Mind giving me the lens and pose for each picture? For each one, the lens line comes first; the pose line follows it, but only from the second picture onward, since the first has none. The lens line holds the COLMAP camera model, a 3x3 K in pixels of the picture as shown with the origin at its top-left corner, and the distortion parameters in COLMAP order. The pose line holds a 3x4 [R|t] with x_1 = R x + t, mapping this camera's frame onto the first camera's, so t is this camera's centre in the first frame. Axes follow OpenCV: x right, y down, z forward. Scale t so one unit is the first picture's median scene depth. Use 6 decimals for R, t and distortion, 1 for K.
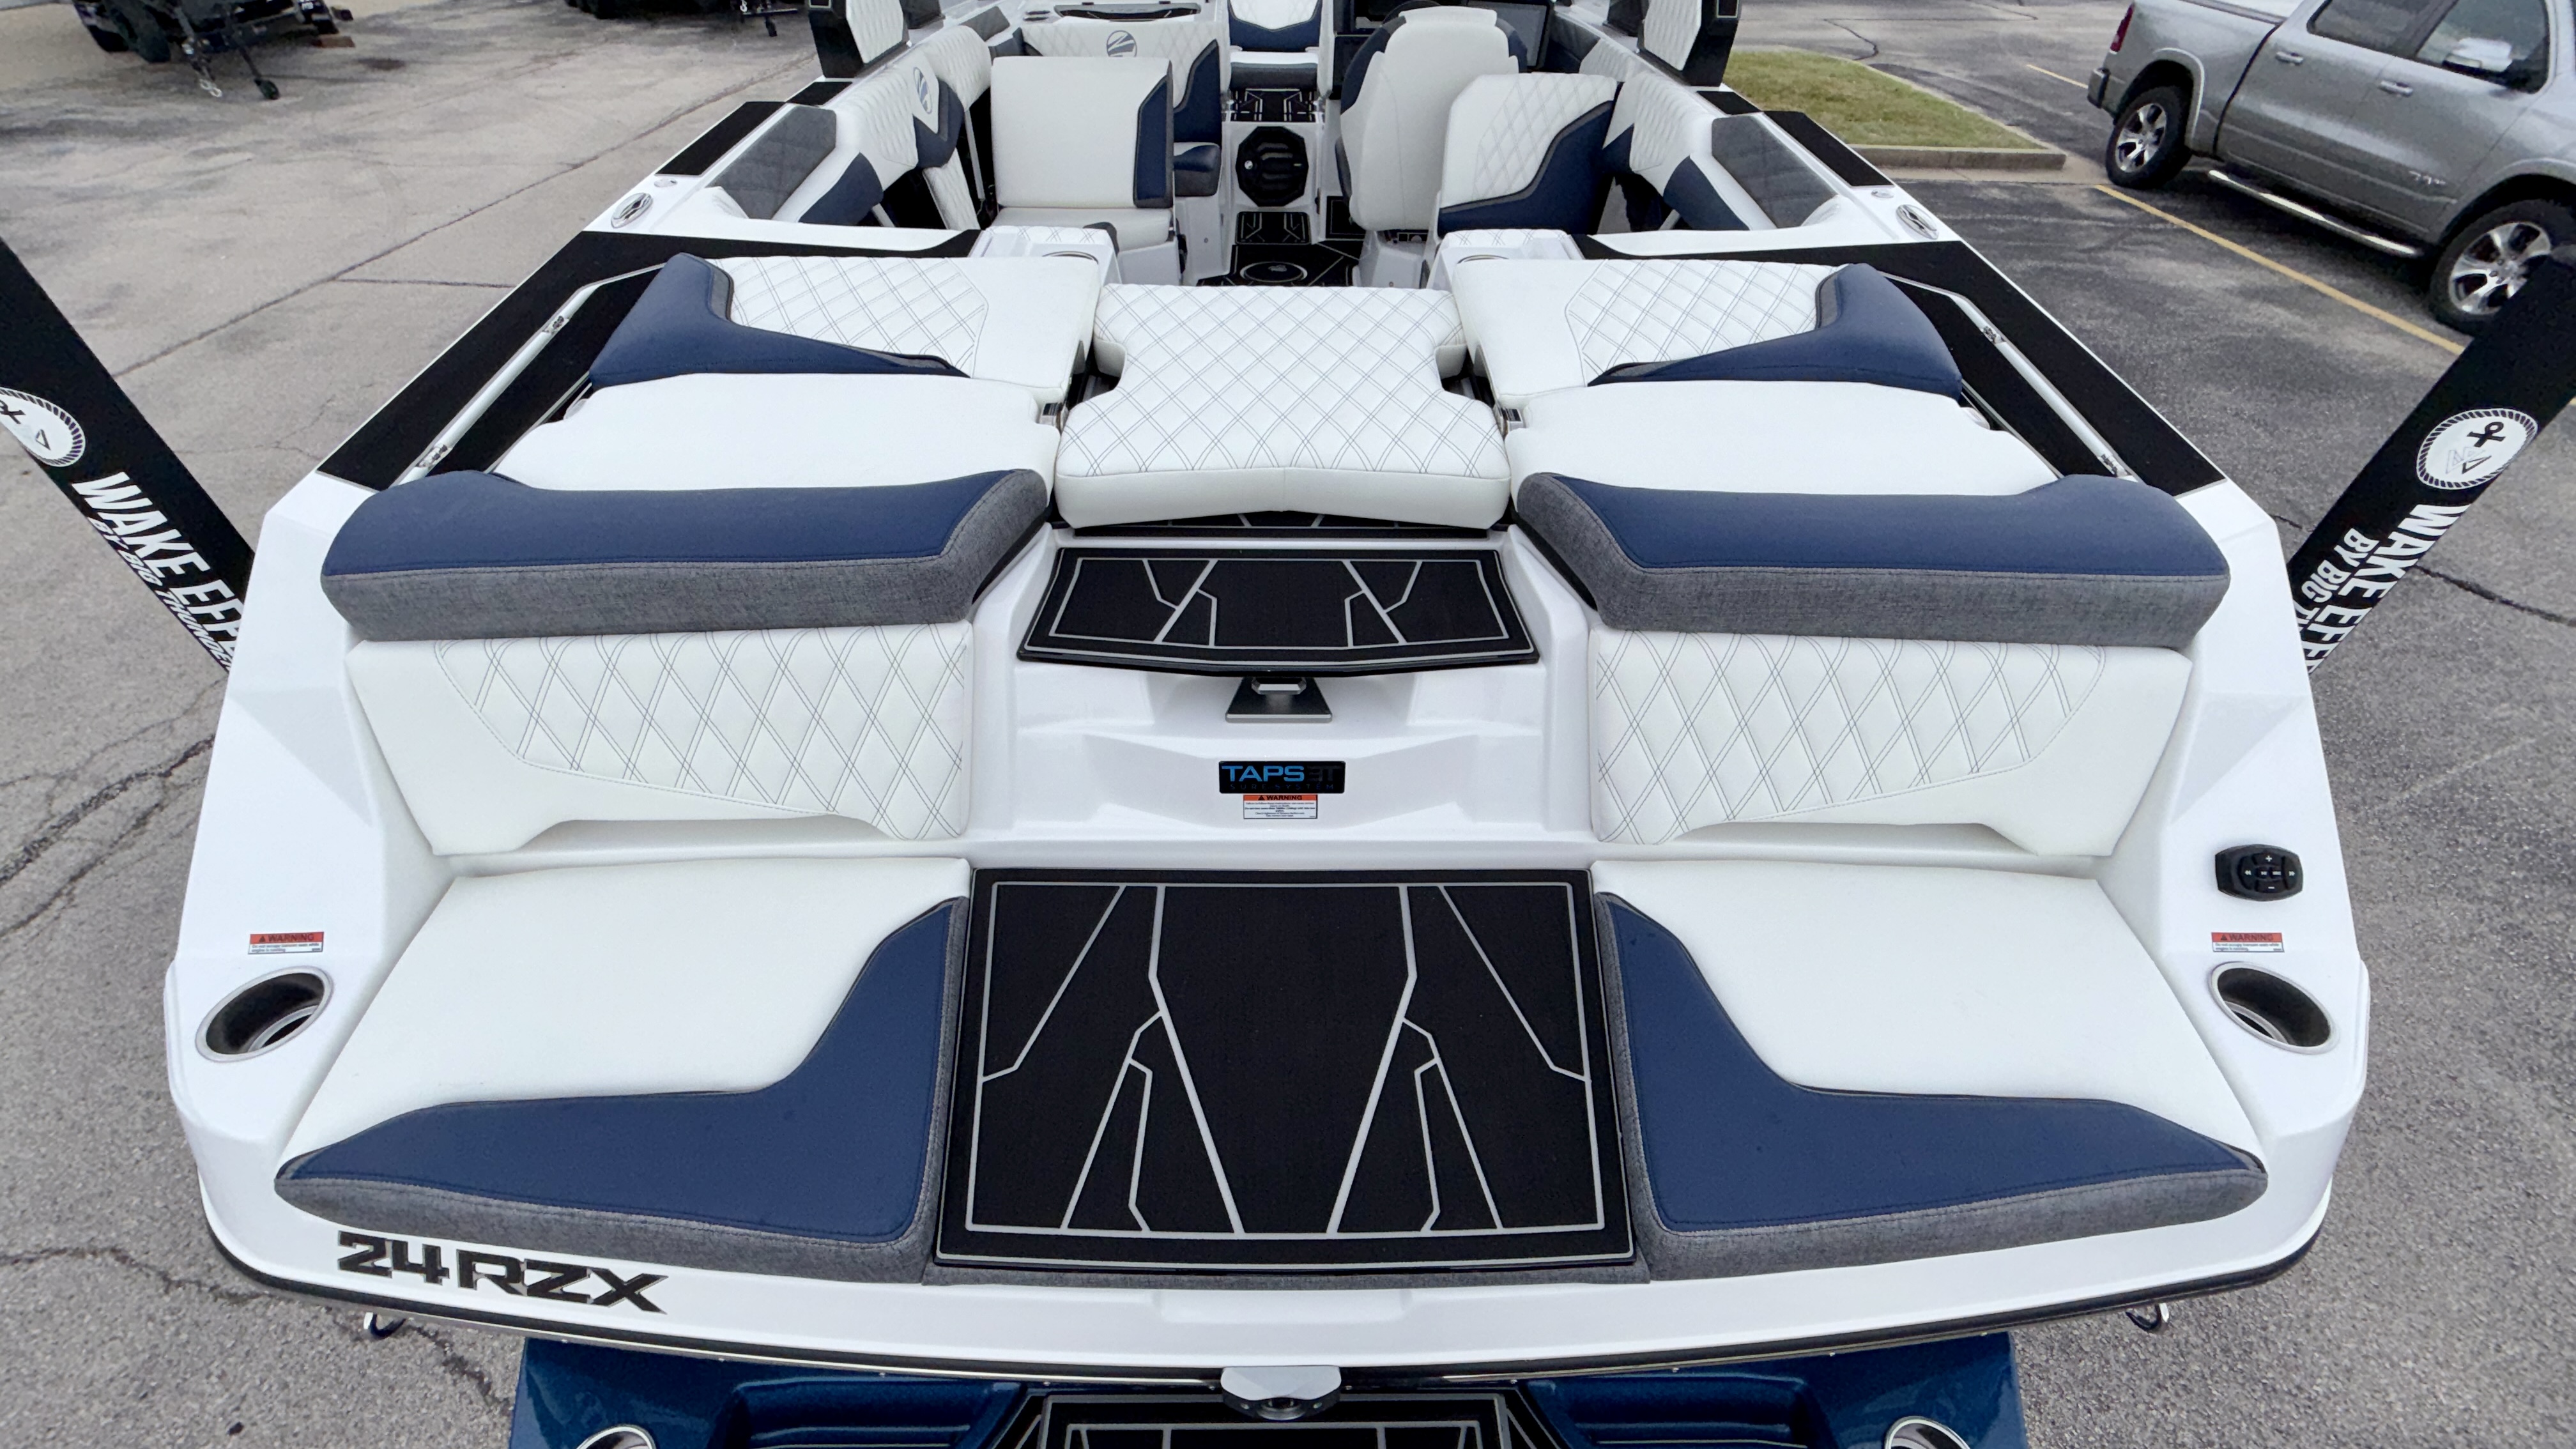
lens RADIAL K [[1032.3, 0, 1280.2], [0, 1032.3, 728.0], [0, 0, 1]] dist [-0.000799, 0.000480]
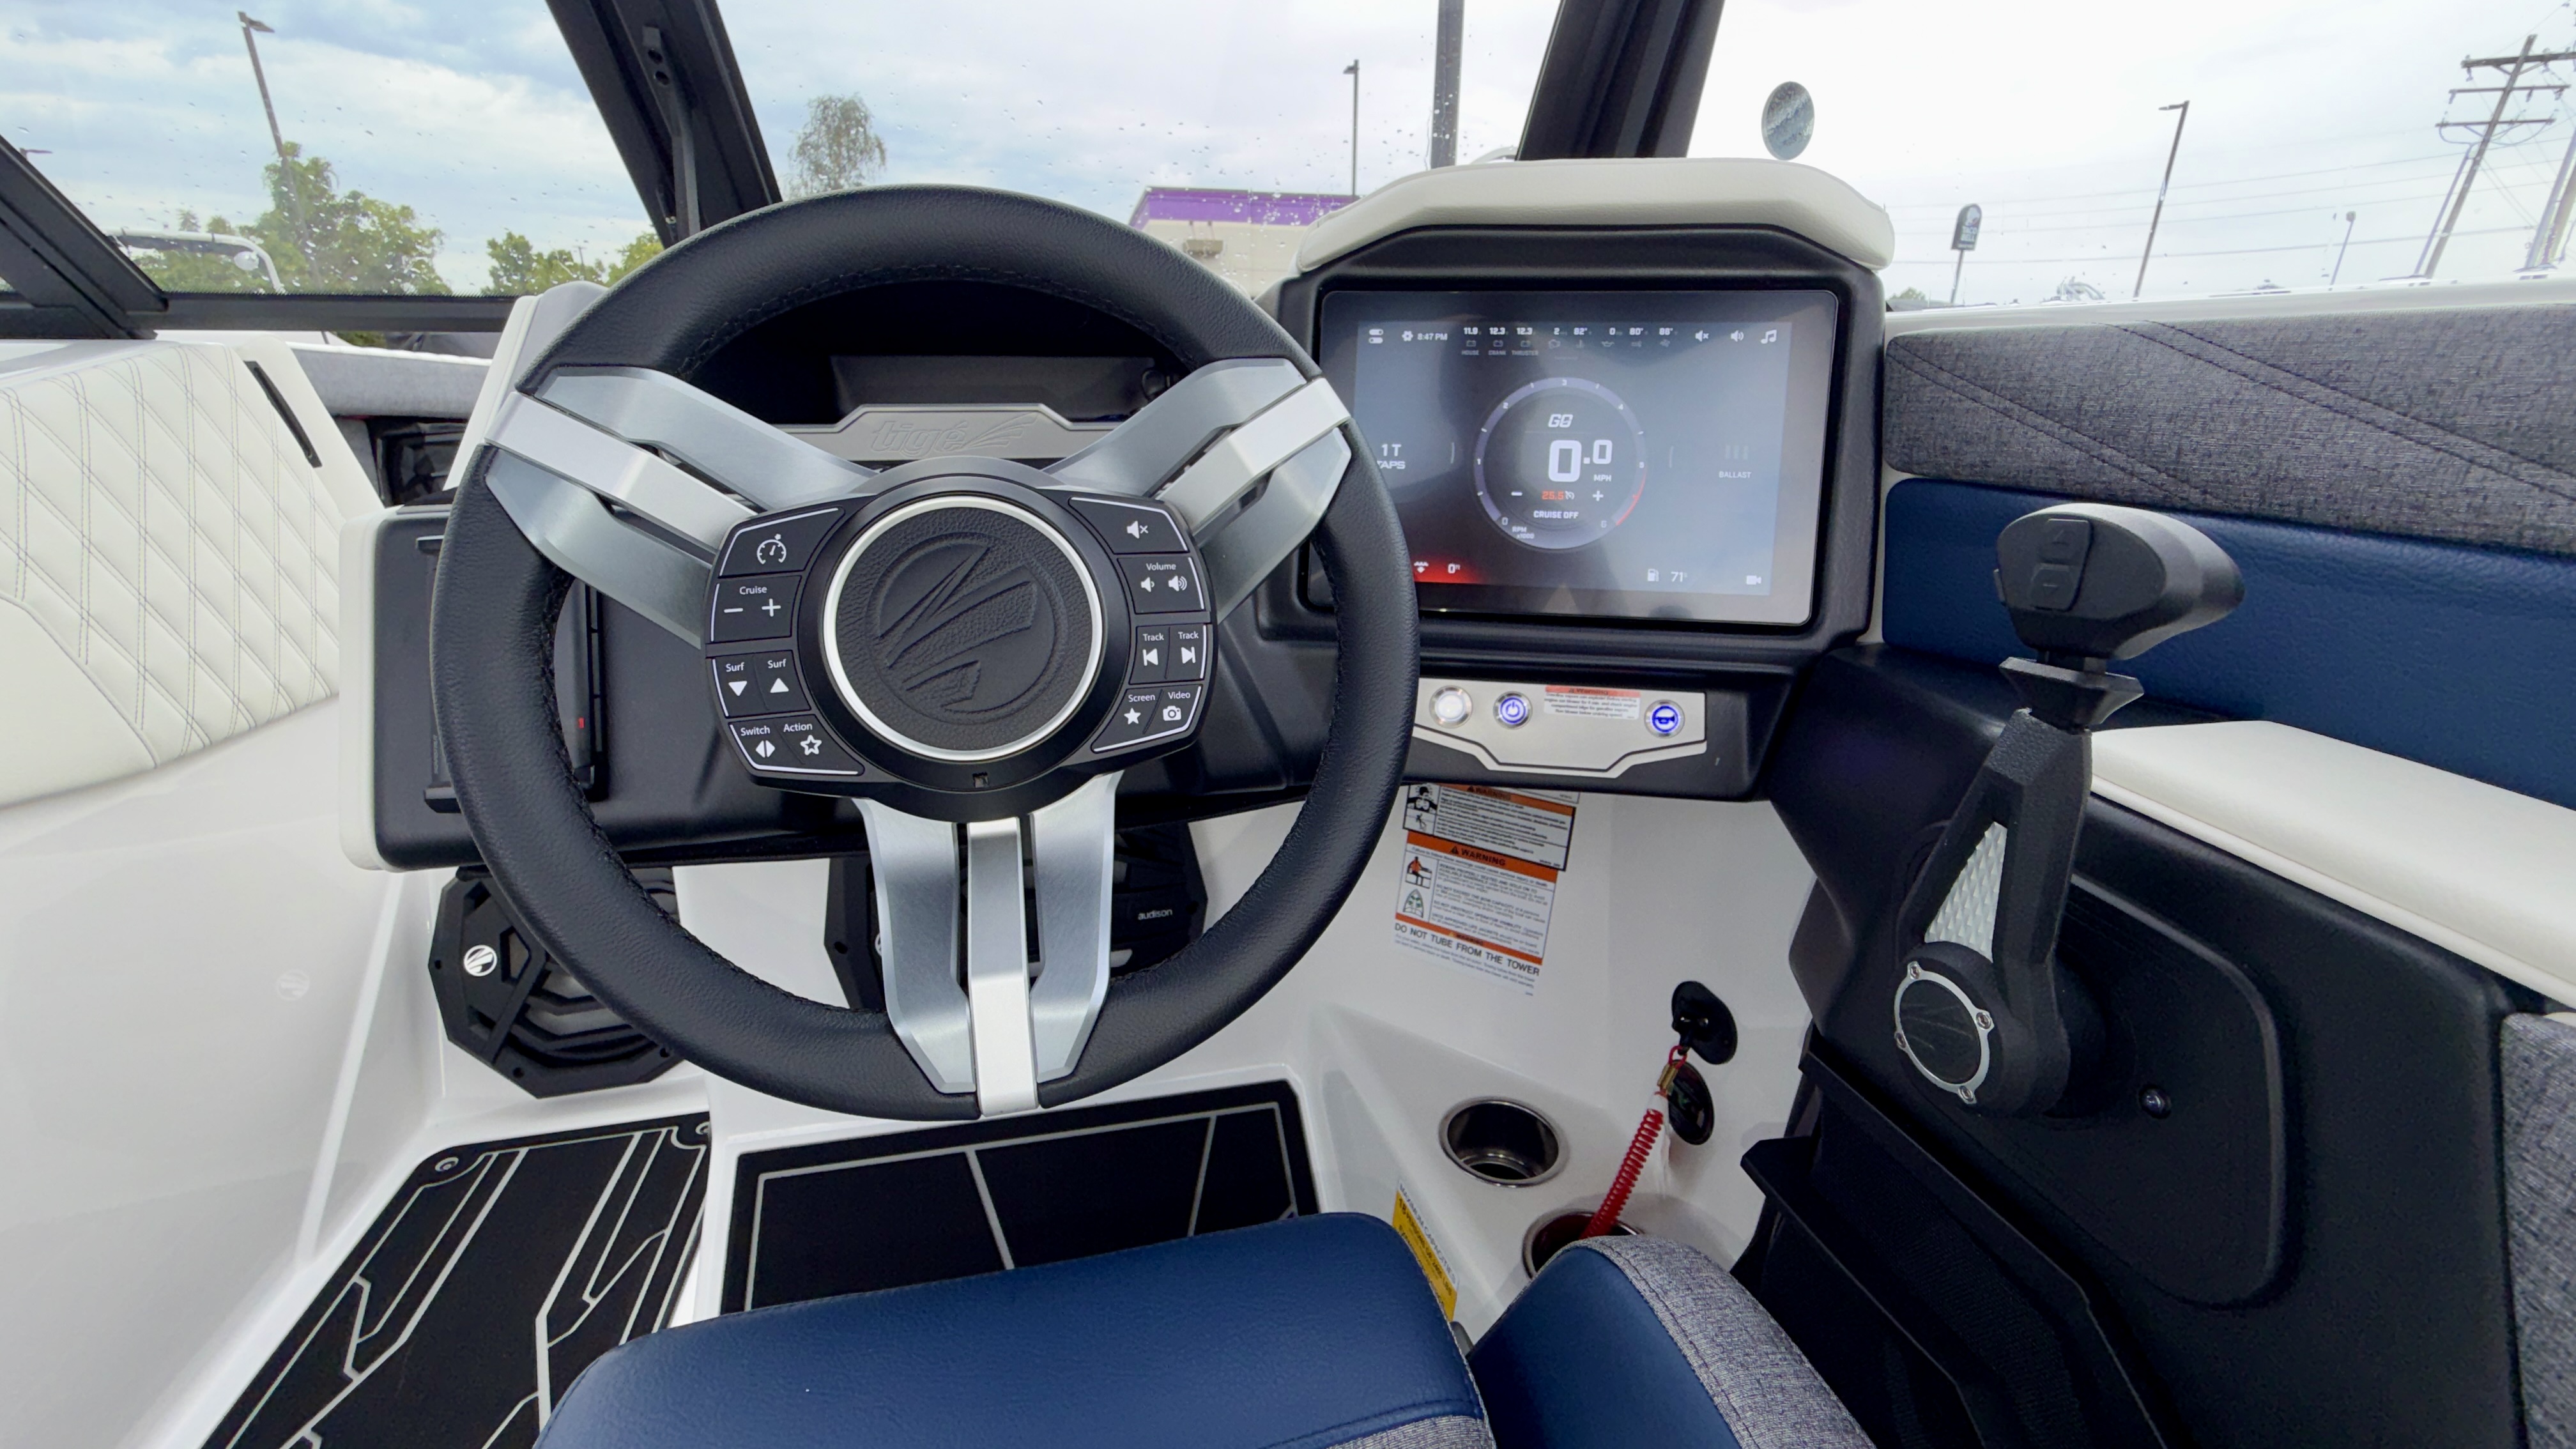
lens RADIAL K [[1033.9, 0, 1278.0], [0, 1033.9, 723.9], [0, 0, 1]] dist [-0.000155, 0.000074]
pose [[0.977794, -0.083309, 0.192299, 0.170194], [0.147943, 0.924302, -0.351821, -0.721540], [-0.148433, 0.372457, 0.916102, 1.081051]]
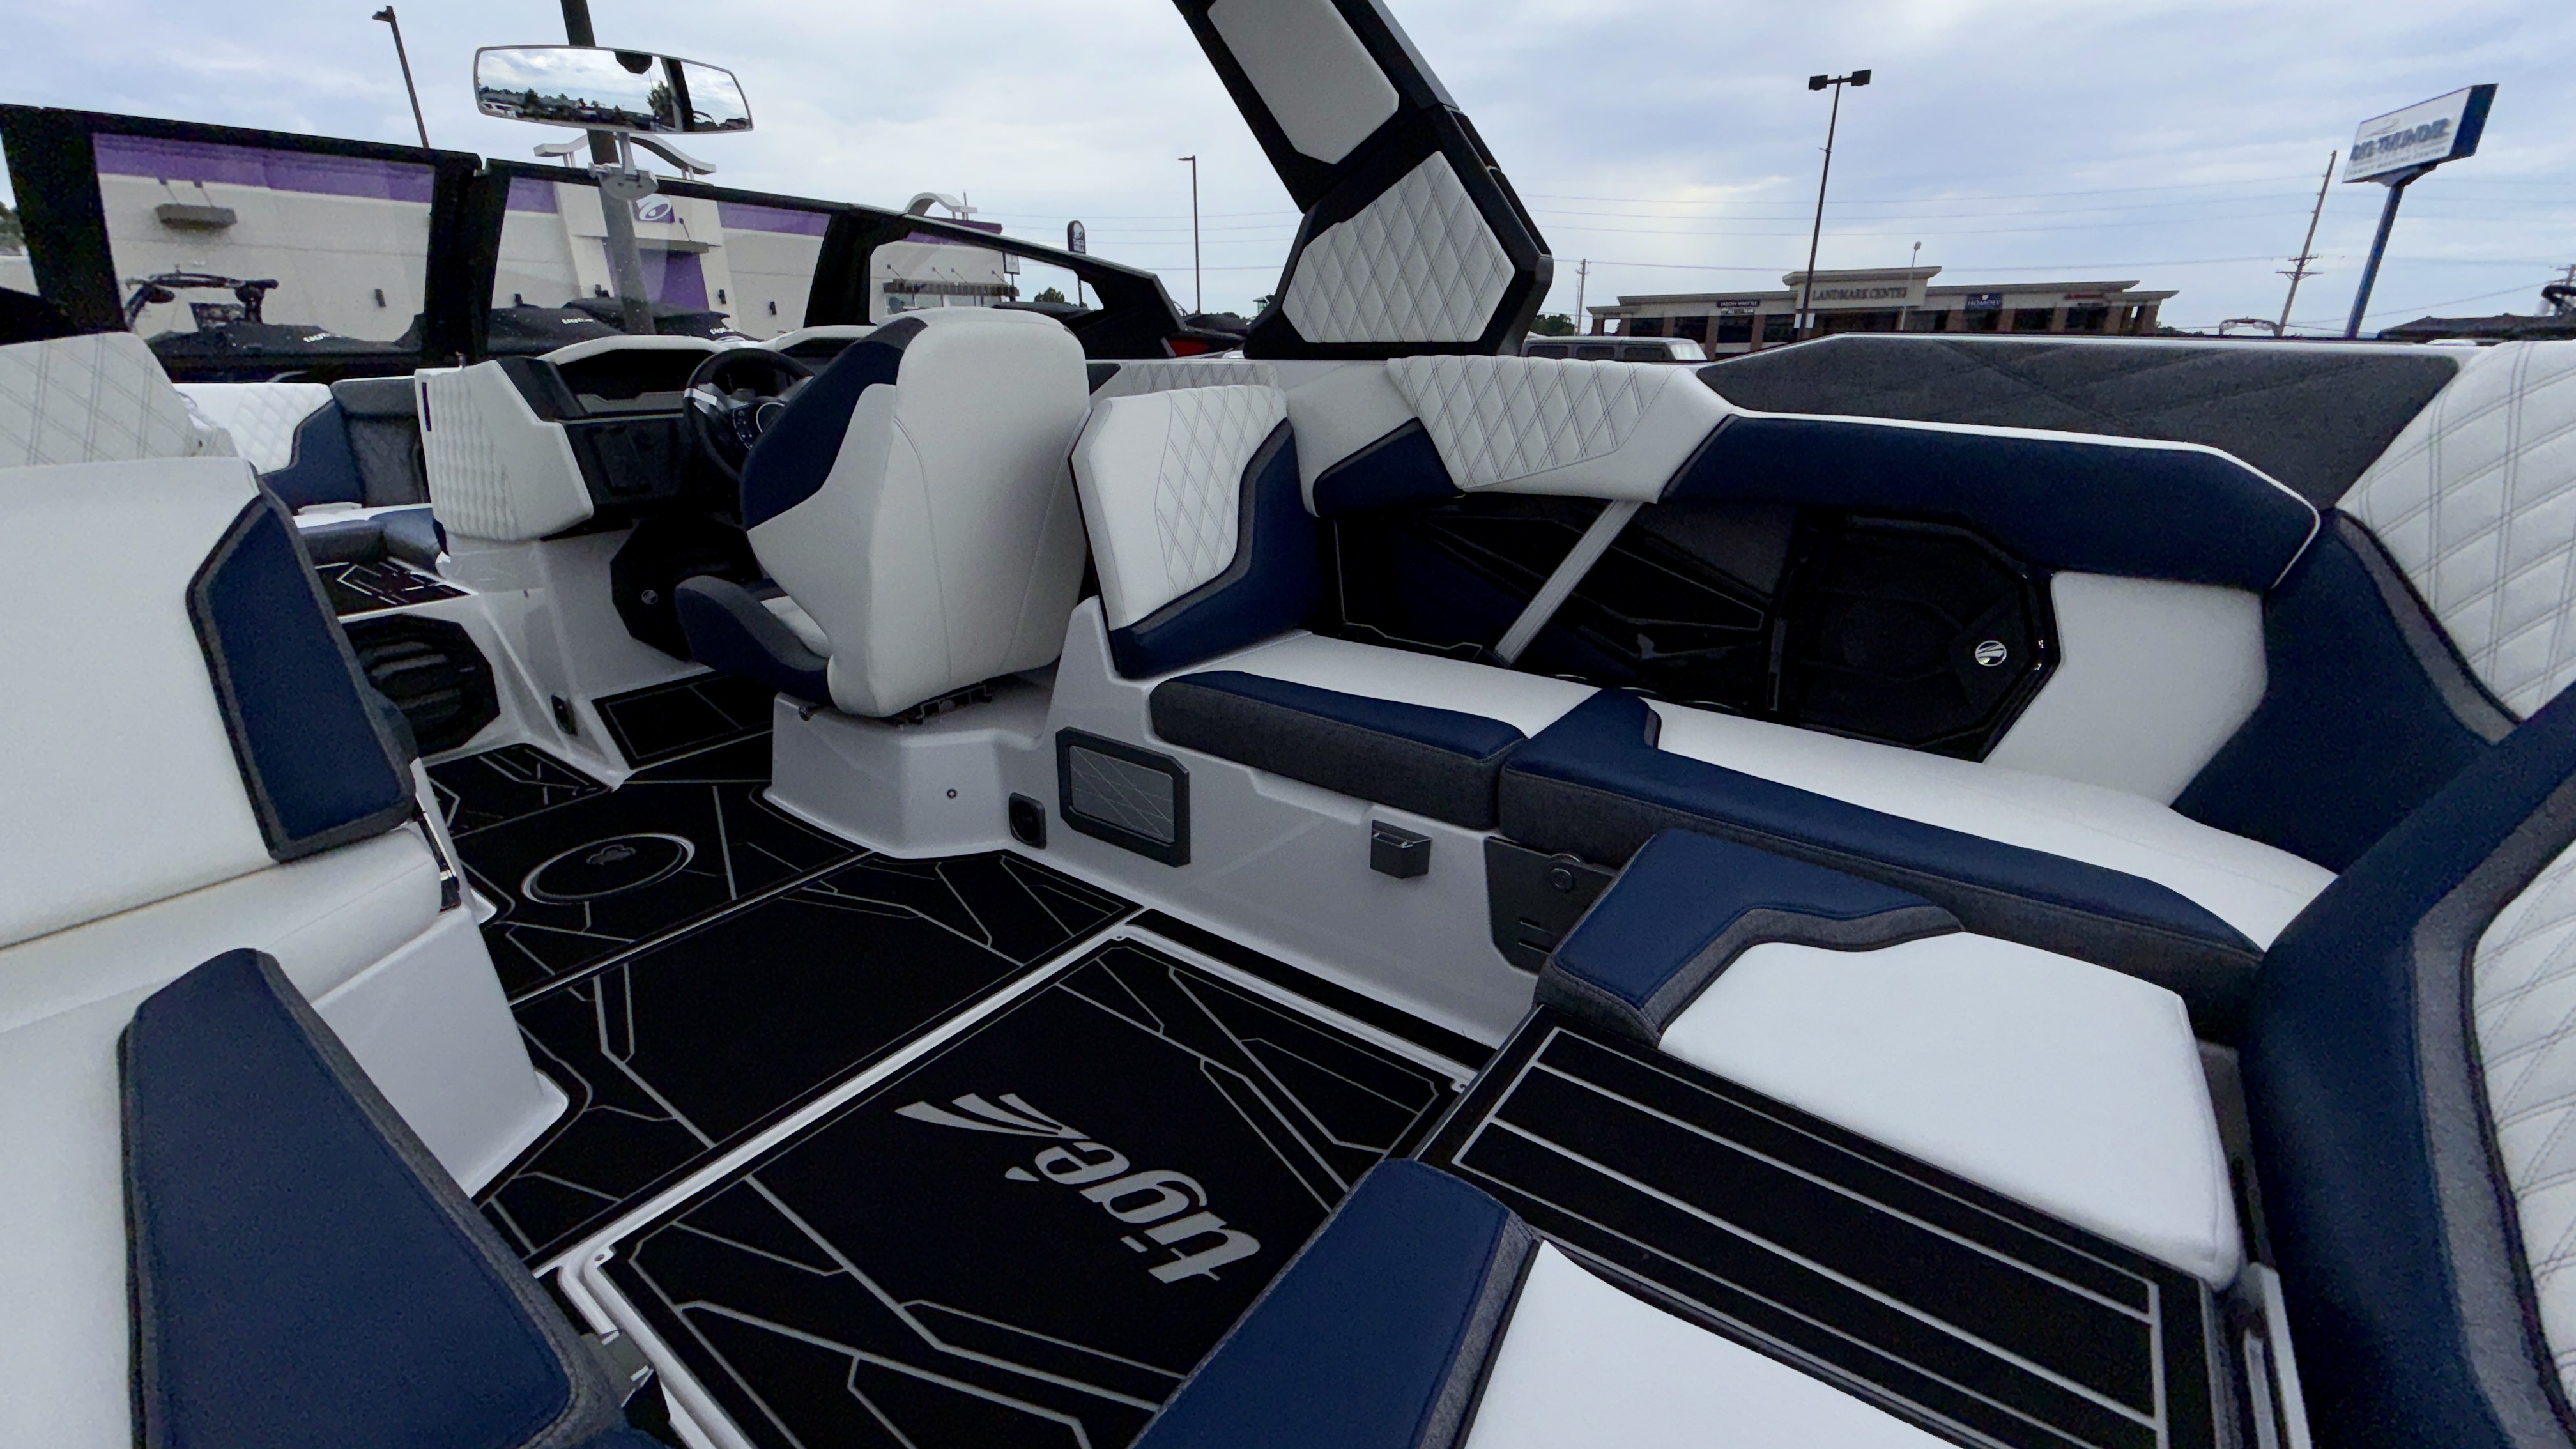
lens RADIAL K [[1032.9, 0, 1281.3], [0, 1032.9, 722.7], [0, 0, 1]] dist [-0.000233, -0.000301]
pose [[0.600847, -0.293862, 0.743390, -0.193853], [0.540288, 0.834683, -0.106739, -0.374187], [-0.589129, 0.465778, 0.660287, 0.650141]]
